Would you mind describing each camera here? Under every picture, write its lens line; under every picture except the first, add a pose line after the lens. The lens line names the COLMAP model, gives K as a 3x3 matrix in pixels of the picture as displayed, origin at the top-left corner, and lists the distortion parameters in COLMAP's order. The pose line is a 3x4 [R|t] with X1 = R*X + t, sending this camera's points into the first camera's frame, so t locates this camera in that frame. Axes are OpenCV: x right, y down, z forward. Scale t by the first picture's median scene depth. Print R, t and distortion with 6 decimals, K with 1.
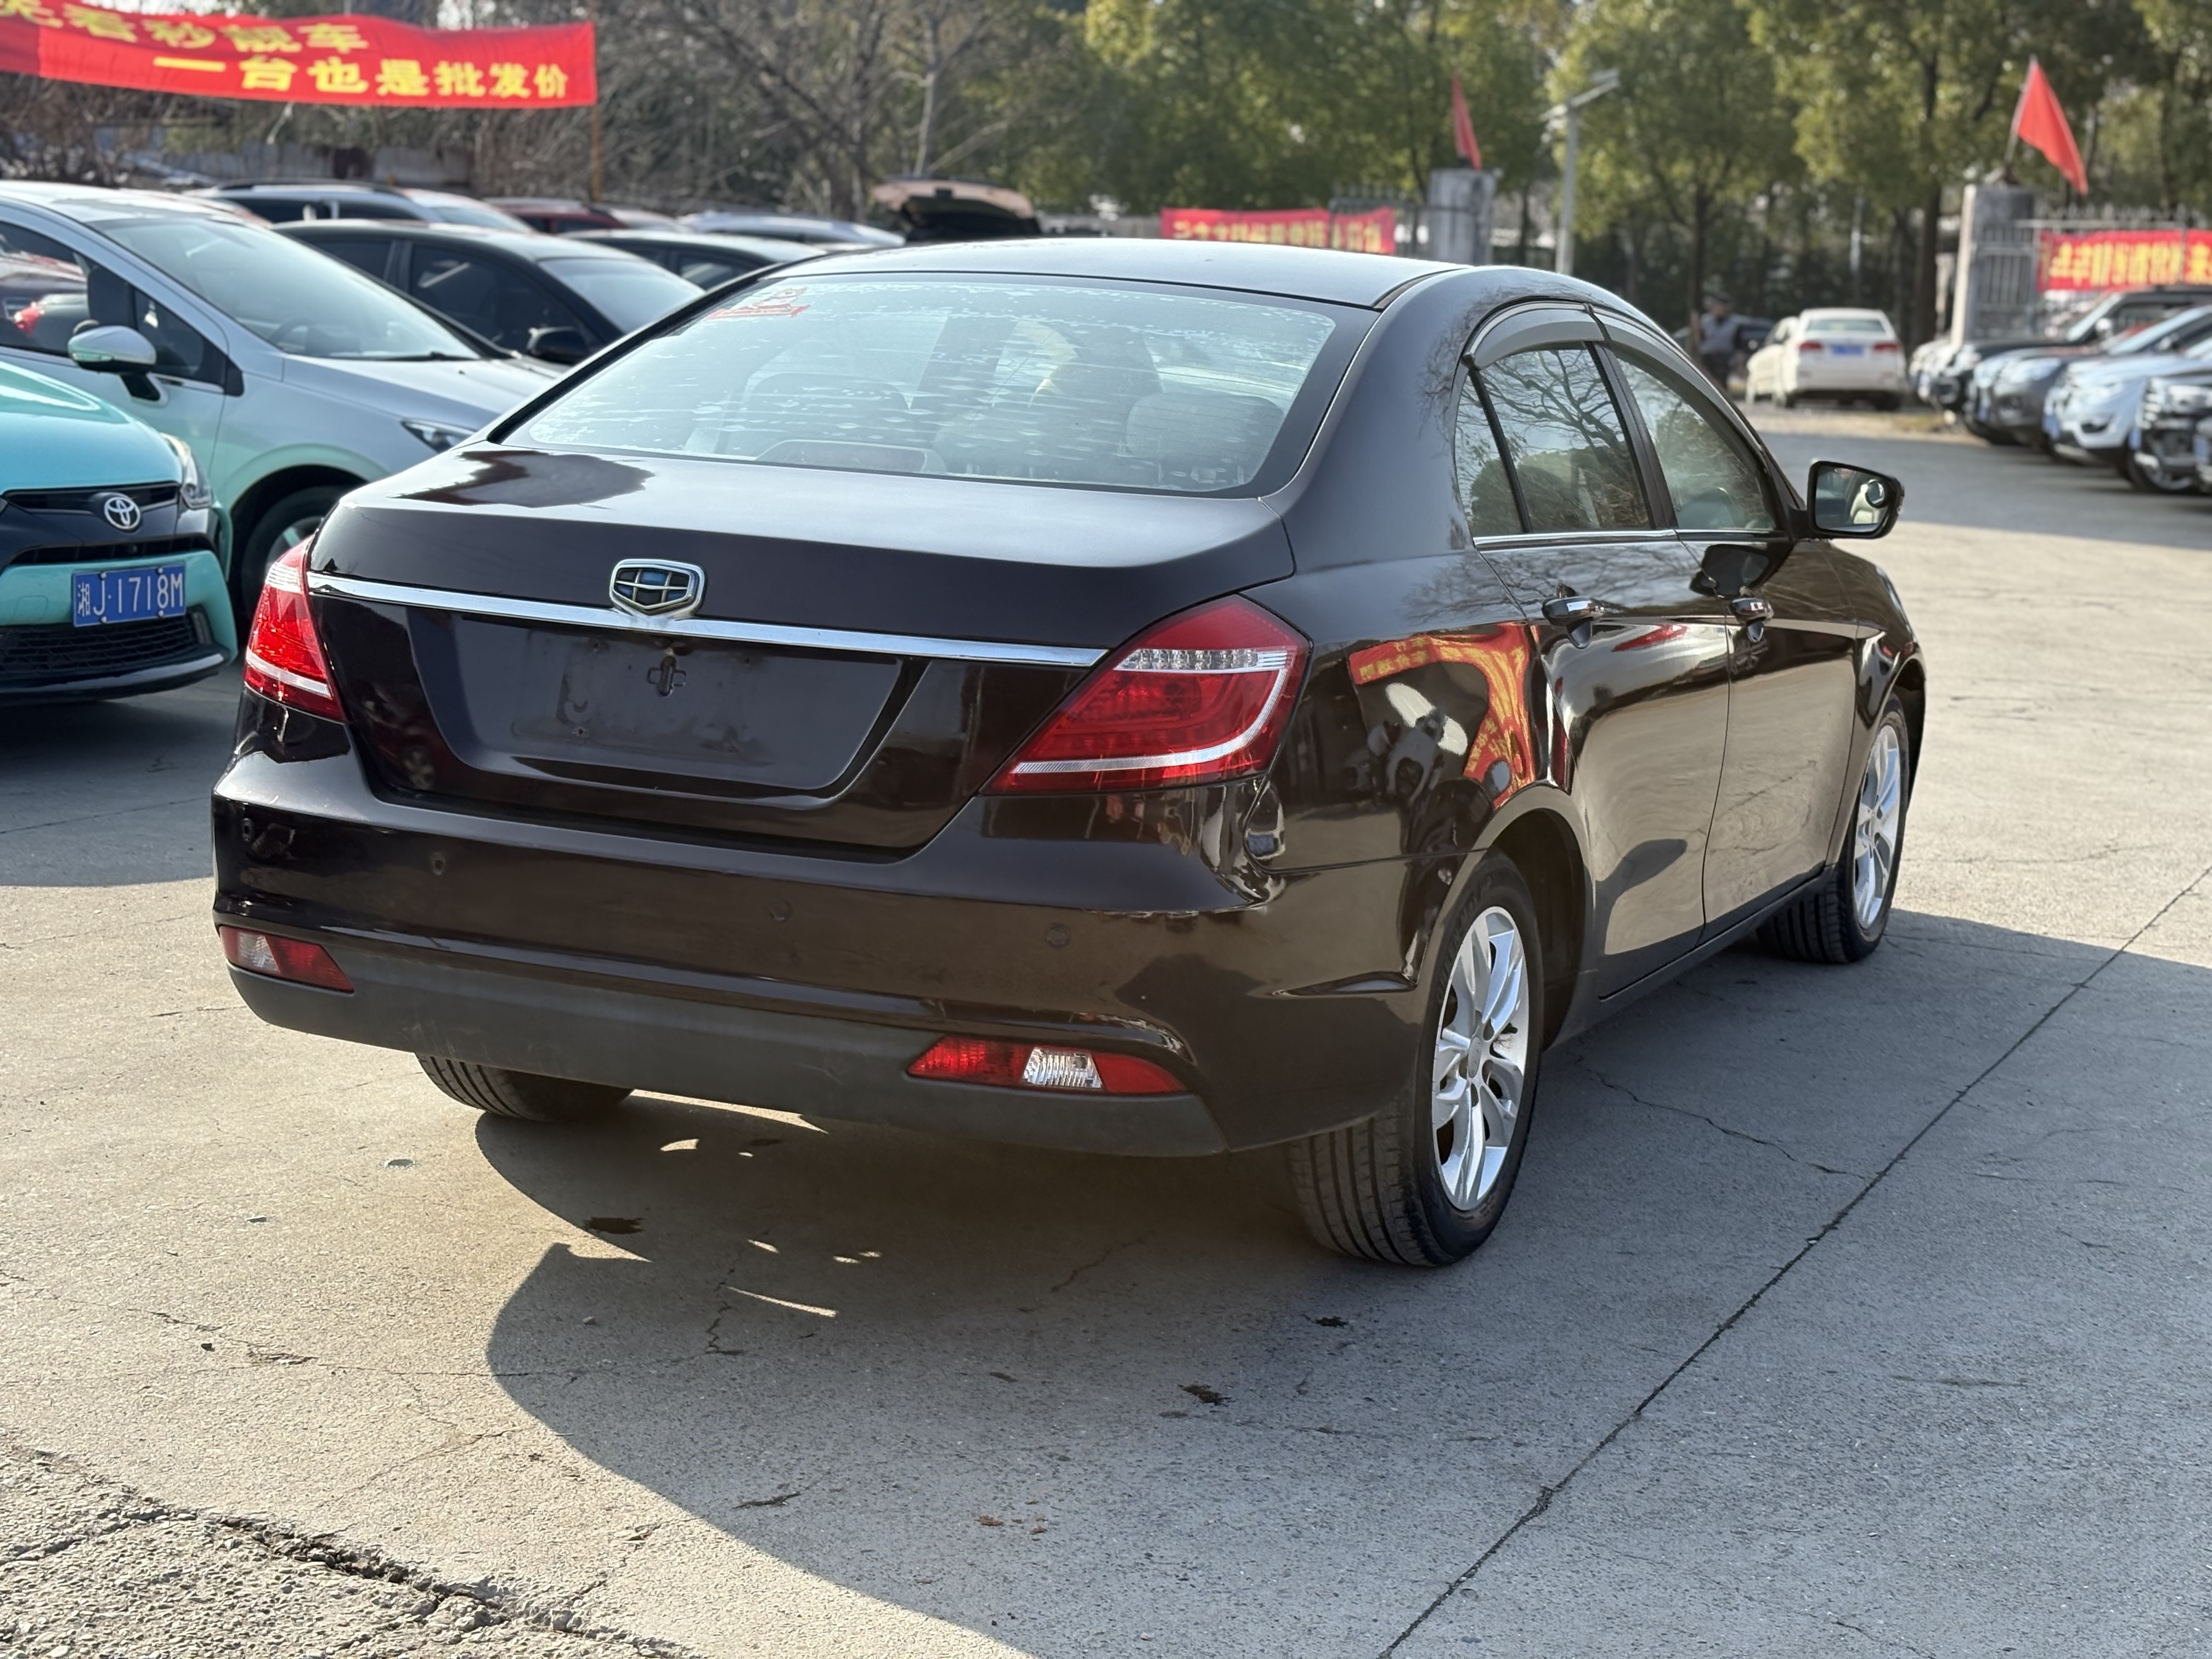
lens RADIAL K [[3329.1, 0, 1106.0], [0, 3329.1, 829.5], [0, 0, 1]] dist [0.225825, -0.878978]
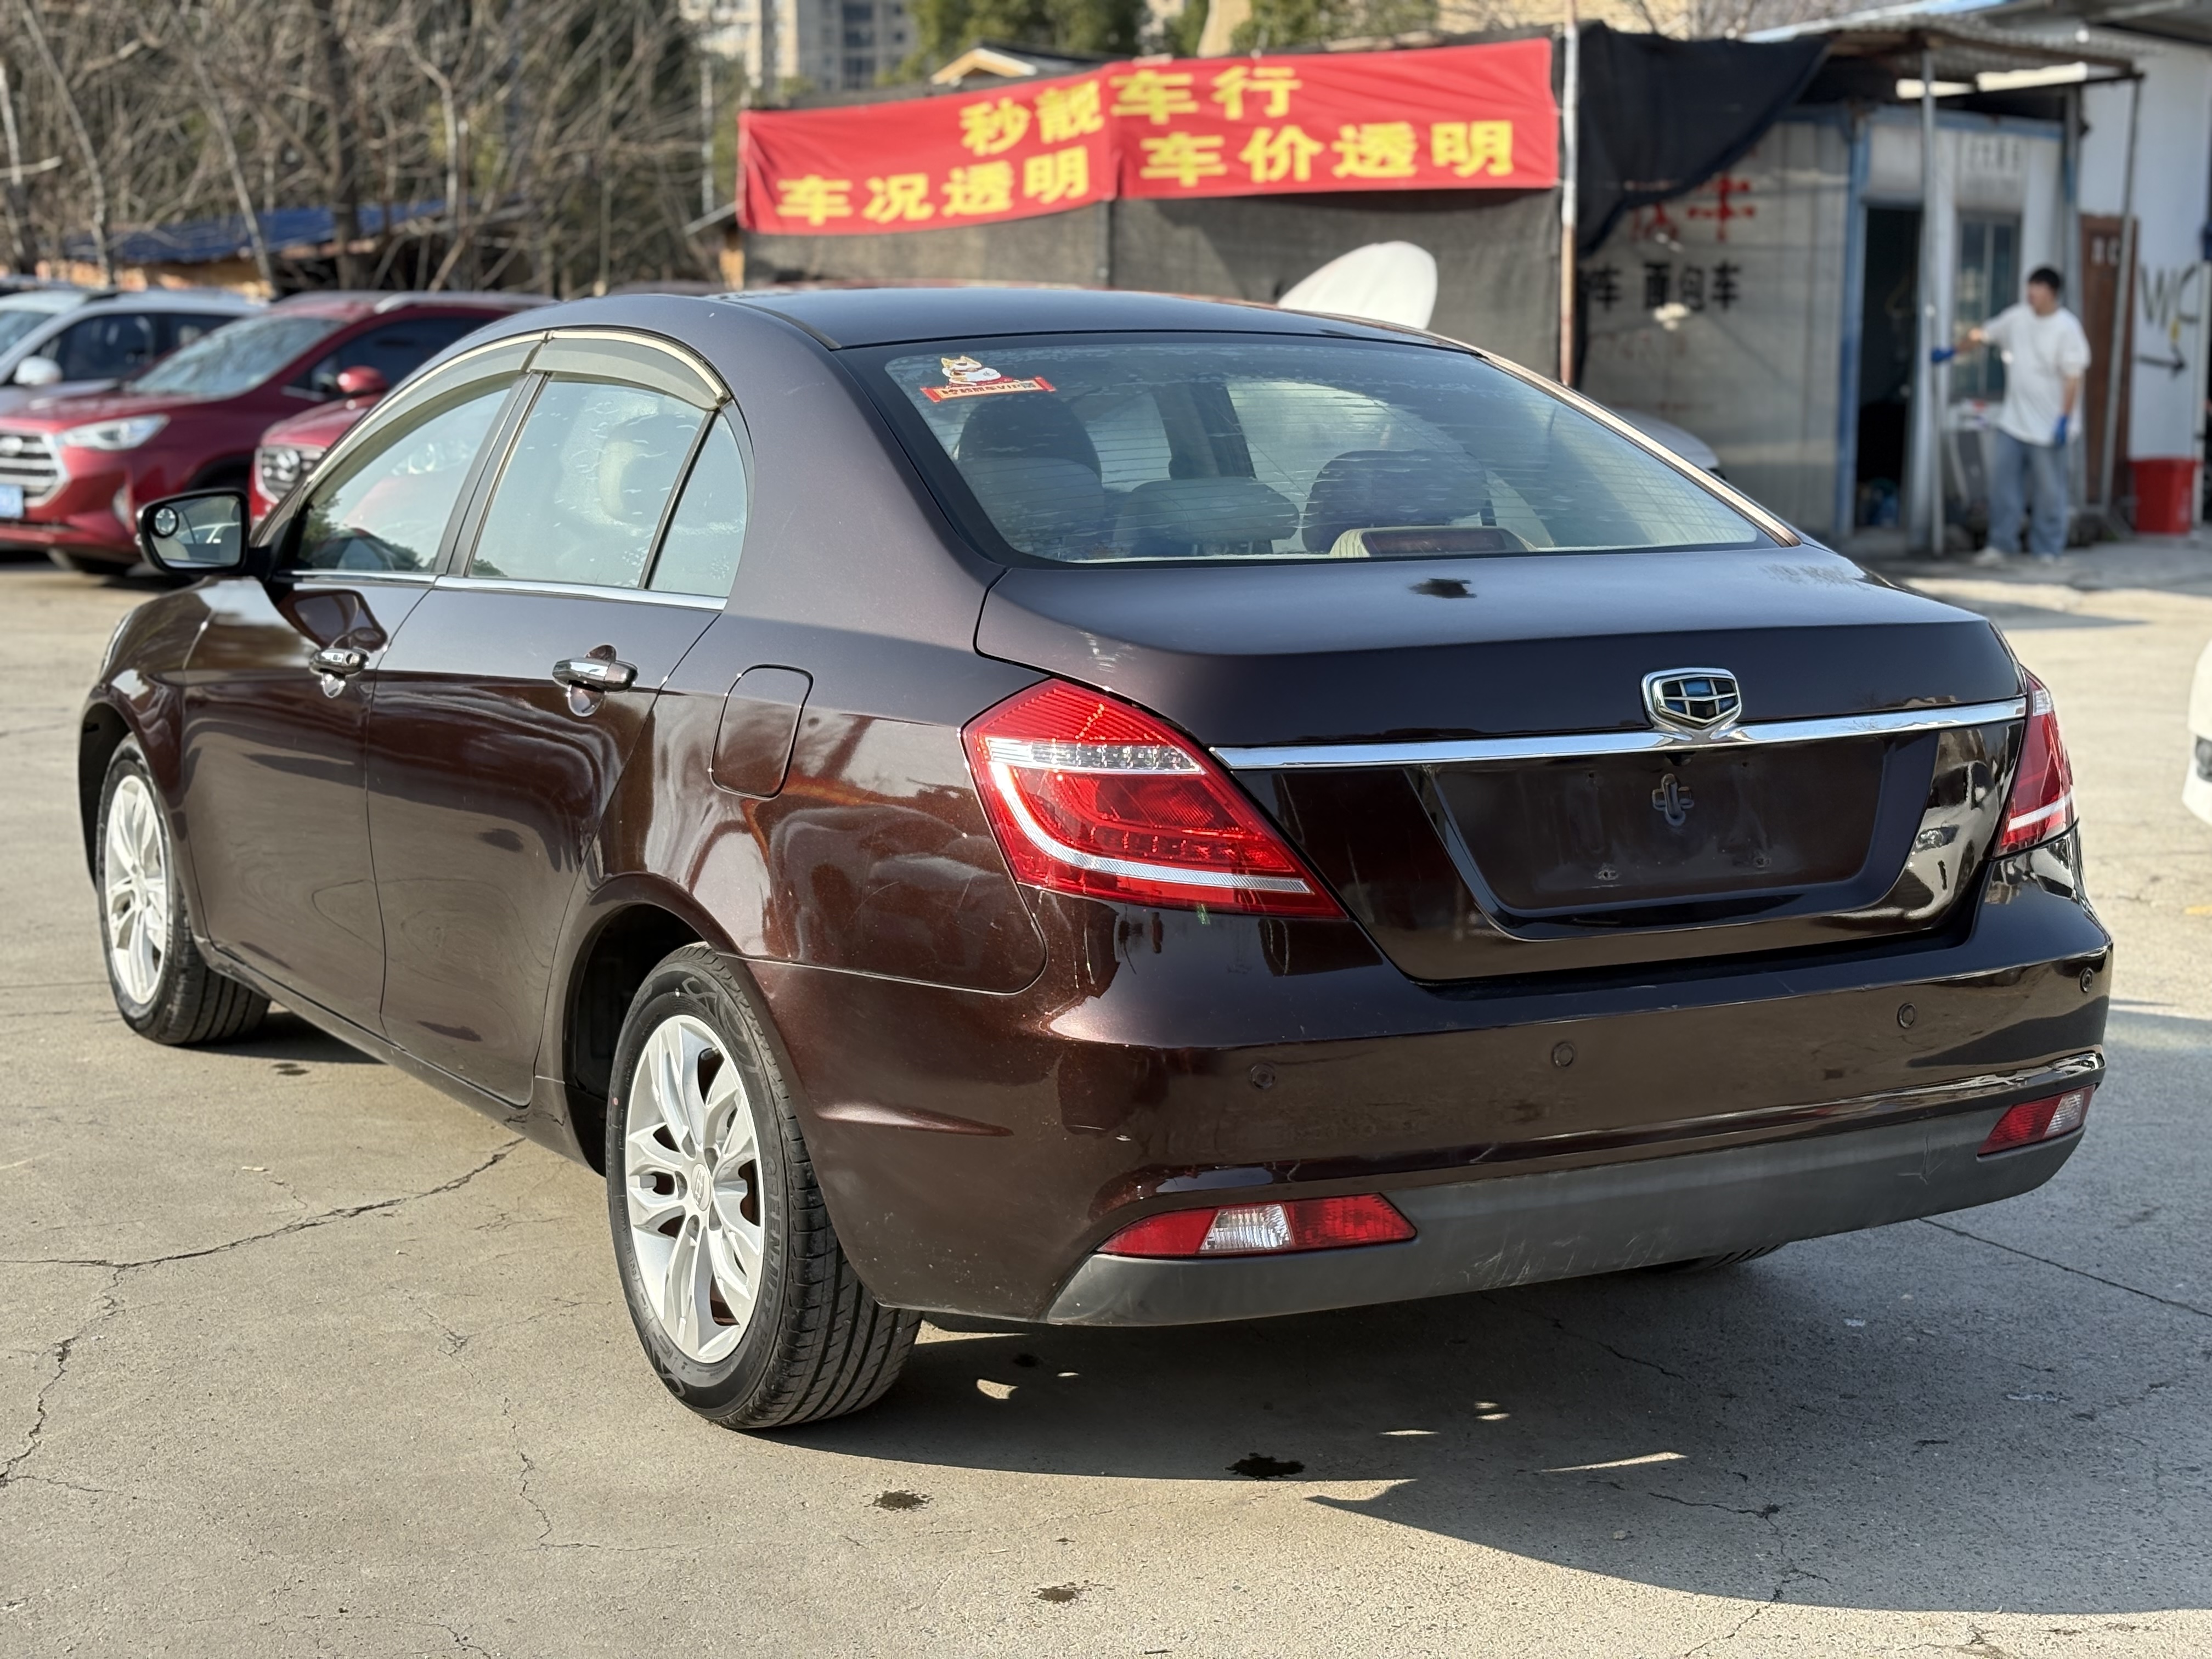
lens RADIAL K [[3344.8, 0, 1077.4], [0, 3344.8, 832.0], [0, 0, 1]] dist [0.196521, -0.630057]
pose [[0.580160, -0.155507, 0.799520, -0.093164], [0.148404, 0.985356, 0.083965, -0.013371], [-0.800869, 0.069939, 0.594742, 0.058129]]
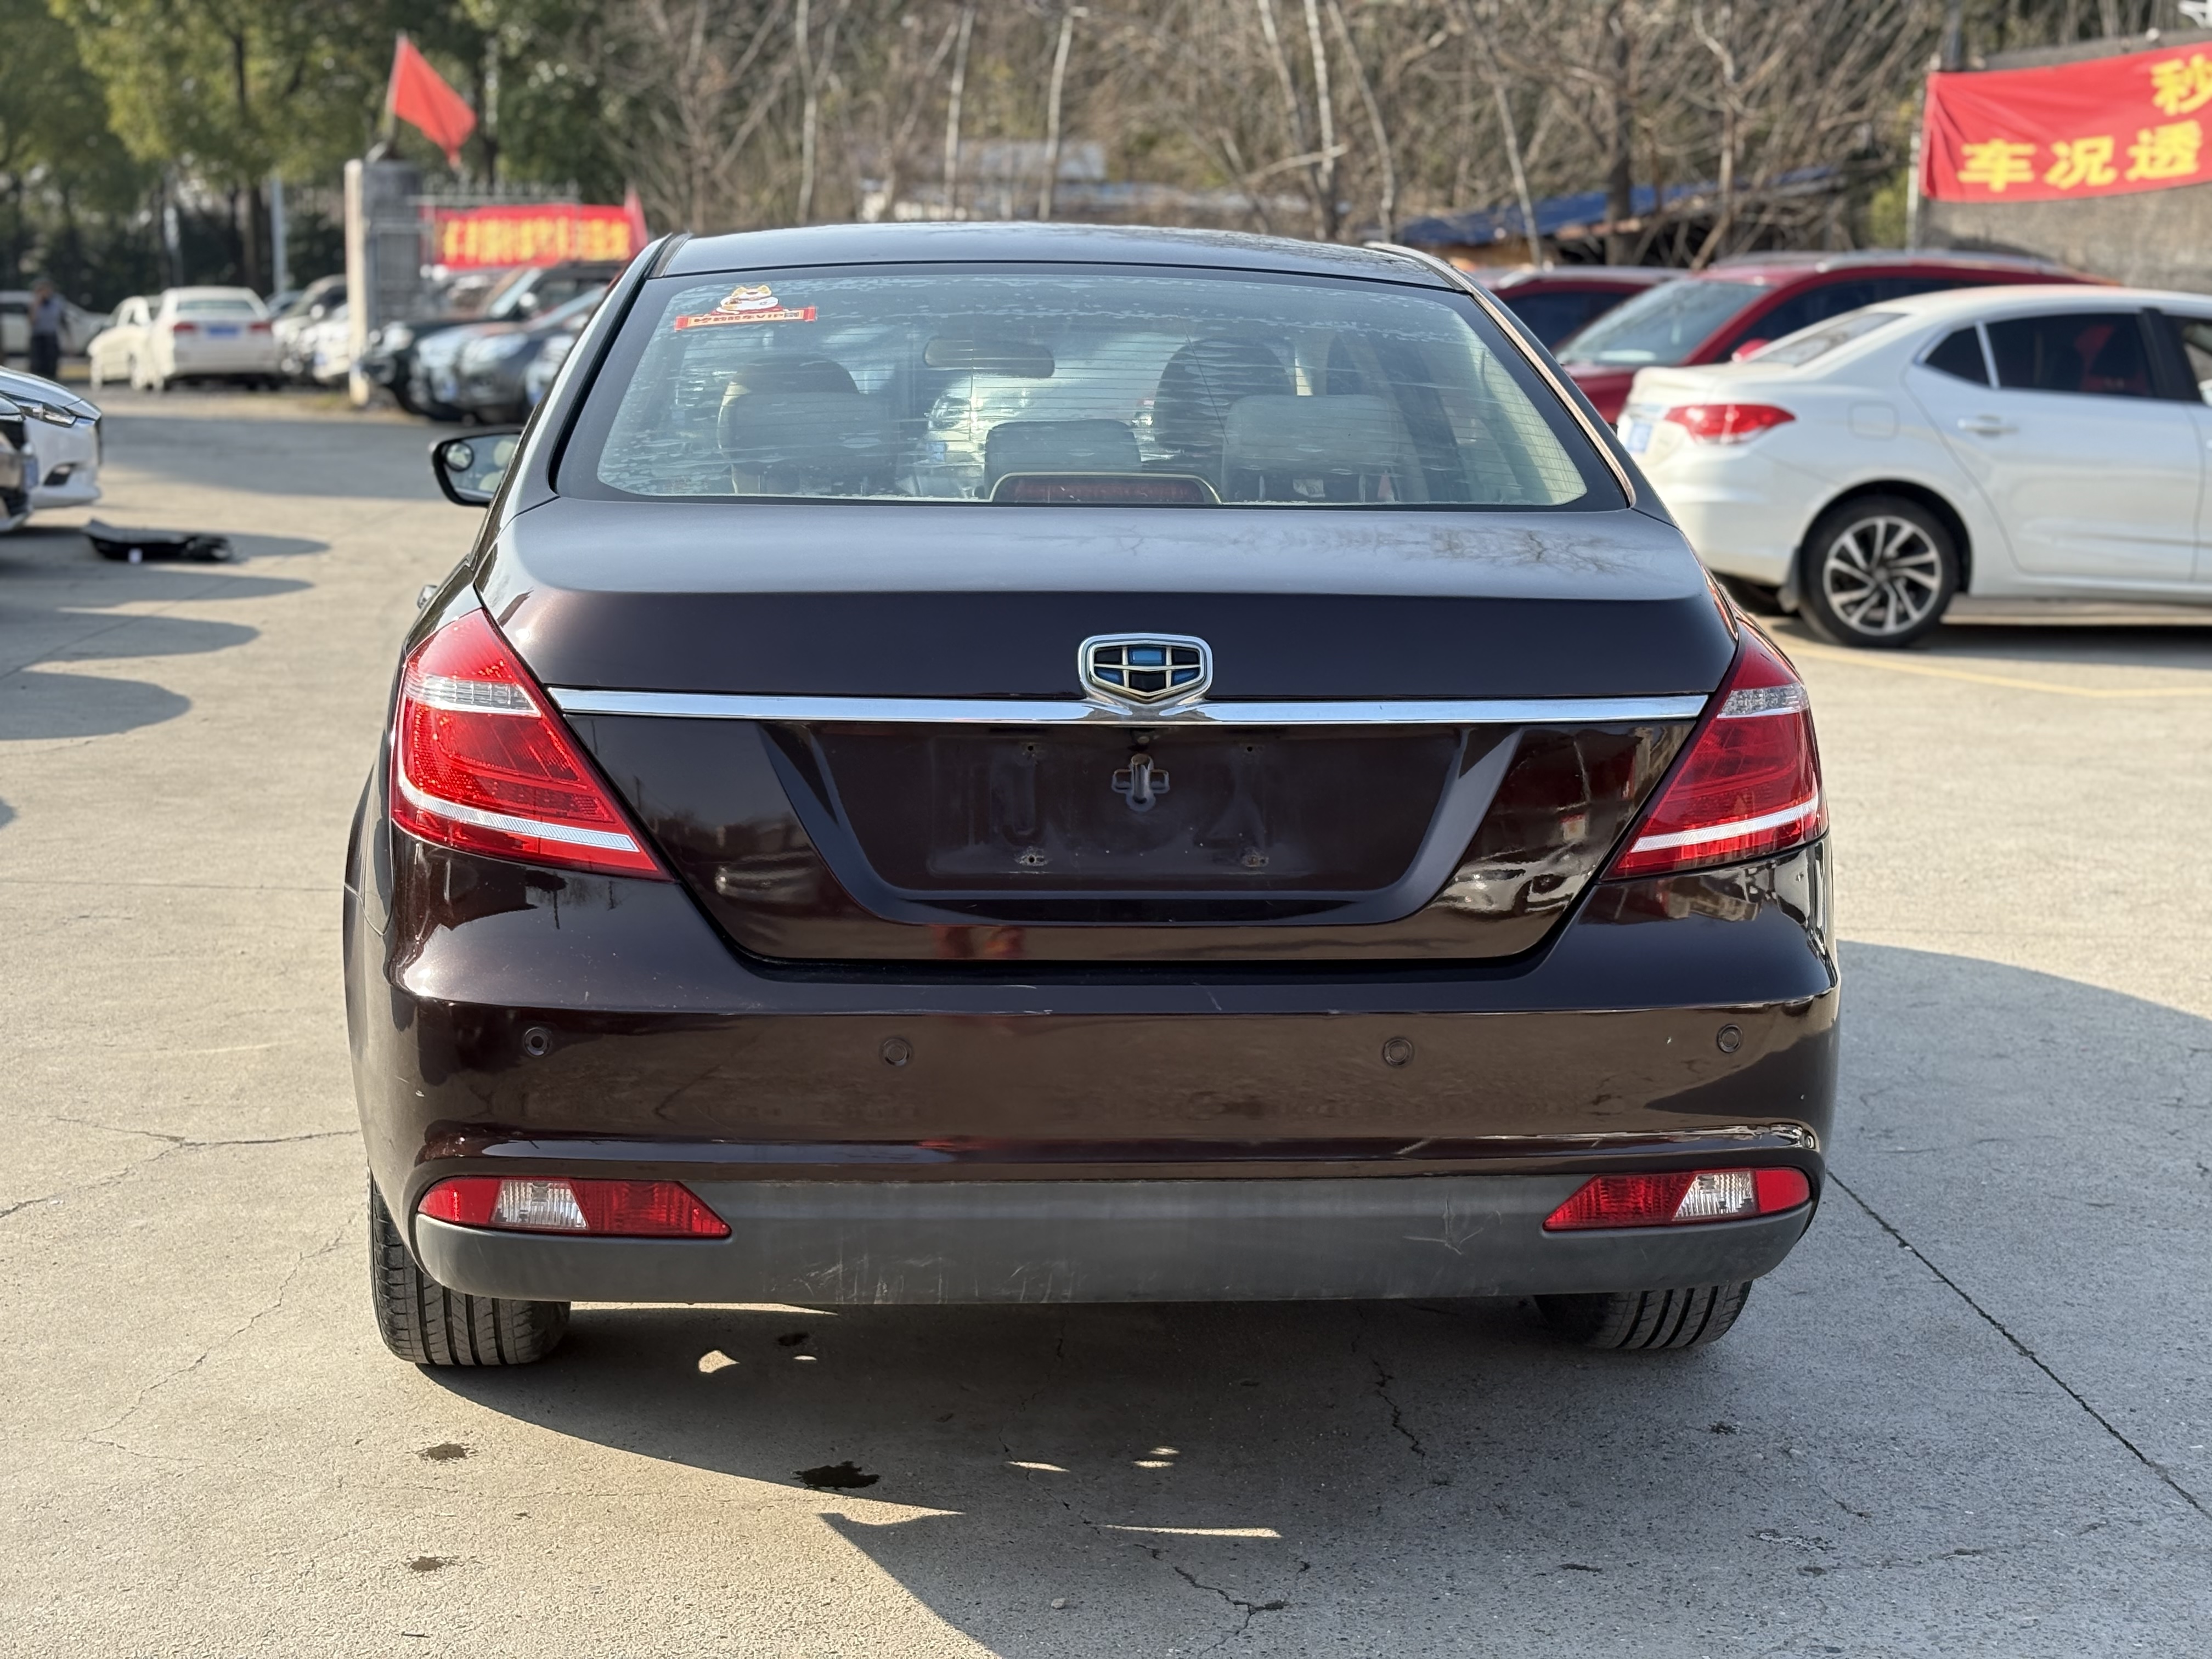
lens RADIAL K [[3329.1, 0, 1106.0], [0, 3329.1, 829.5], [0, 0, 1]] dist [0.225825, -0.878978]
pose [[0.869386, -0.104738, 0.482905, -0.051285], [0.101581, 0.994287, 0.032773, -0.005958], [-0.483579, 0.020562, 0.875059, 0.030688]]
